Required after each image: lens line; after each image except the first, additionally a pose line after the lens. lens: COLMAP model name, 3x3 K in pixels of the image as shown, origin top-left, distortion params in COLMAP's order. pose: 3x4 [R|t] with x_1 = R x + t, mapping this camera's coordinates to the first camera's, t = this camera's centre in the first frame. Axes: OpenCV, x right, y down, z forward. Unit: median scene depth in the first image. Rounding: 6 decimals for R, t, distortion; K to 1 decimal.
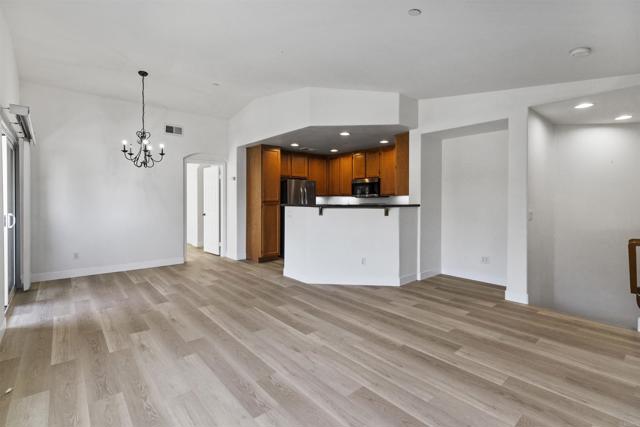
lens RADIAL K [[298.9, 0, 319.7], [0, 298.9, 194.8], [0, 0, 1]] dist [0.012350, -0.000384]
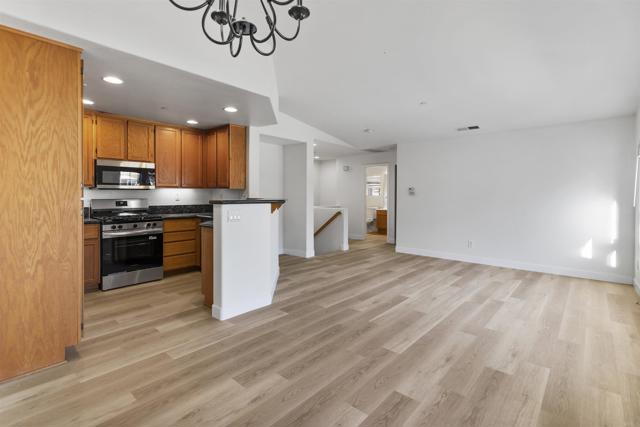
lens RADIAL K [[298.9, 0, 319.7], [0, 298.9, 194.8], [0, 0, 1]] dist [0.012350, -0.000384]
pose [[-0.121769, -0.003183, 0.992553, -1.153632], [-0.024207, 0.999707, 0.000237, 0.021317], [-0.992263, -0.023997, -0.121810, 1.383474]]
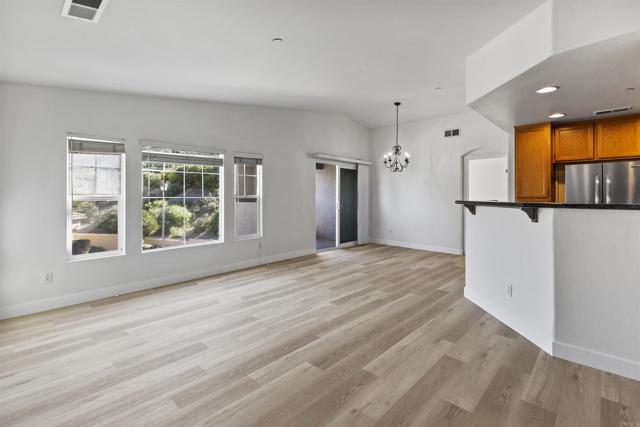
lens RADIAL K [[298.9, 0, 319.7], [0, 298.9, 194.8], [0, 0, 1]] dist [0.012350, -0.000384]
pose [[0.085108, -0.007613, -0.996343, 1.071763], [0.020132, 0.999780, -0.005920, 0.018353], [0.996168, -0.019555, 0.085242, 0.761713]]
